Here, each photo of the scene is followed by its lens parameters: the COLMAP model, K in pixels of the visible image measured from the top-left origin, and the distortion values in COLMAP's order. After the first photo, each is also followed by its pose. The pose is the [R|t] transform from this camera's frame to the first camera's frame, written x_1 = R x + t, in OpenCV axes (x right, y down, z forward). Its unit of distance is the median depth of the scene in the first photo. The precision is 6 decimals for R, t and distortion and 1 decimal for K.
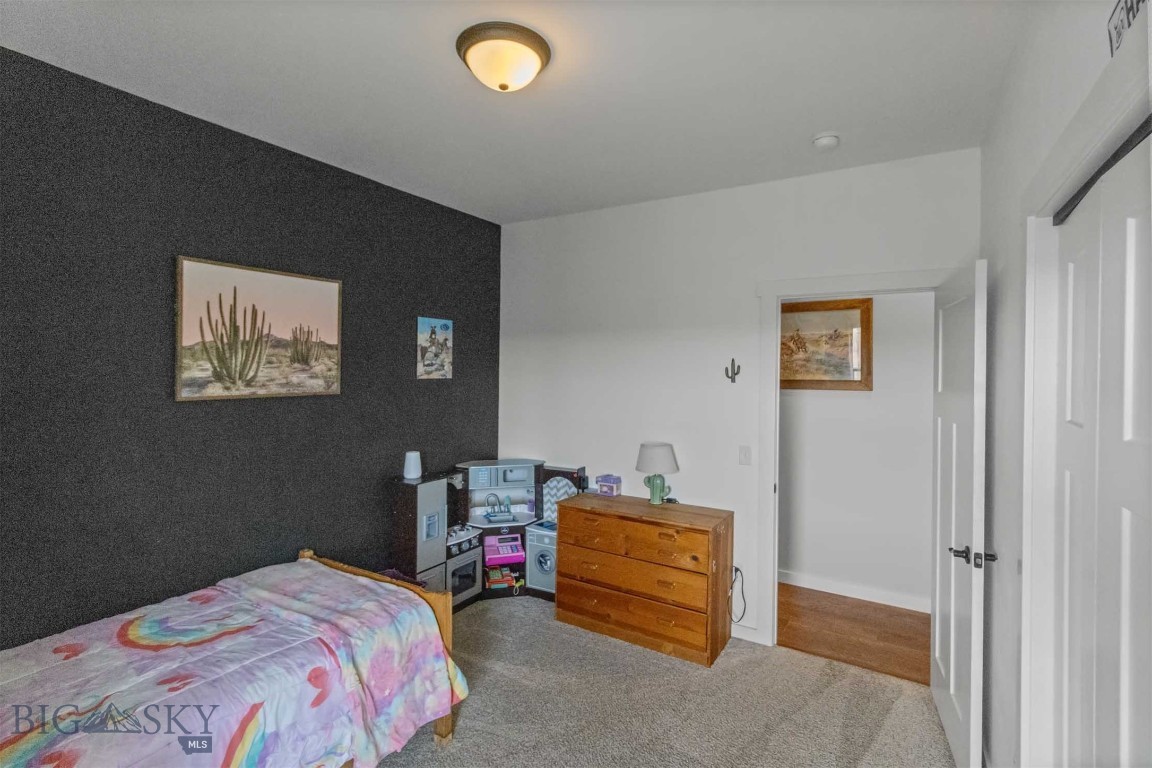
lens RADIAL K [[540.4, 0, 576.2], [0, 540.4, 377.9], [0, 0, 1]] dist [0.007435, 0.000591]
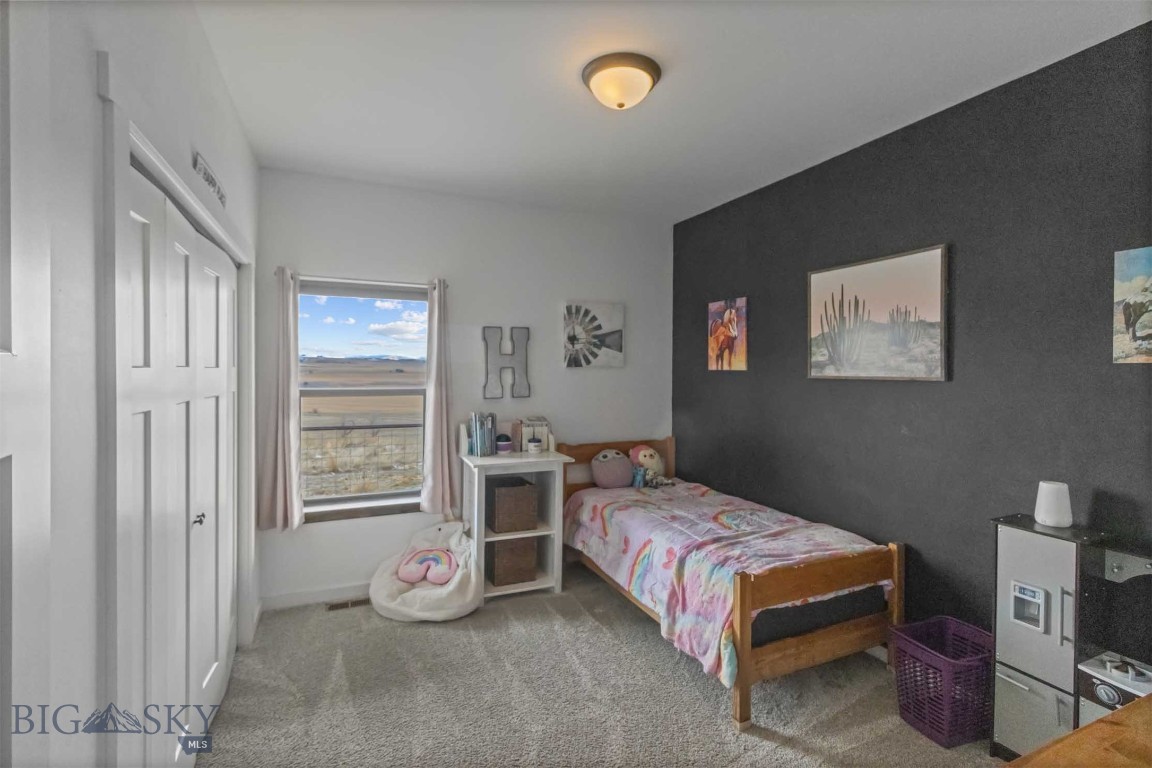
lens RADIAL K [[540.4, 0, 579.8], [0, 540.4, 377.8], [0, 0, 1]] dist [0.007435, 0.000591]
pose [[-0.572745, 0.007444, -0.819700, 0.611484], [-0.019806, 0.999541, 0.022915, 0.018579], [0.819494, 0.029359, -0.572335, 1.102650]]
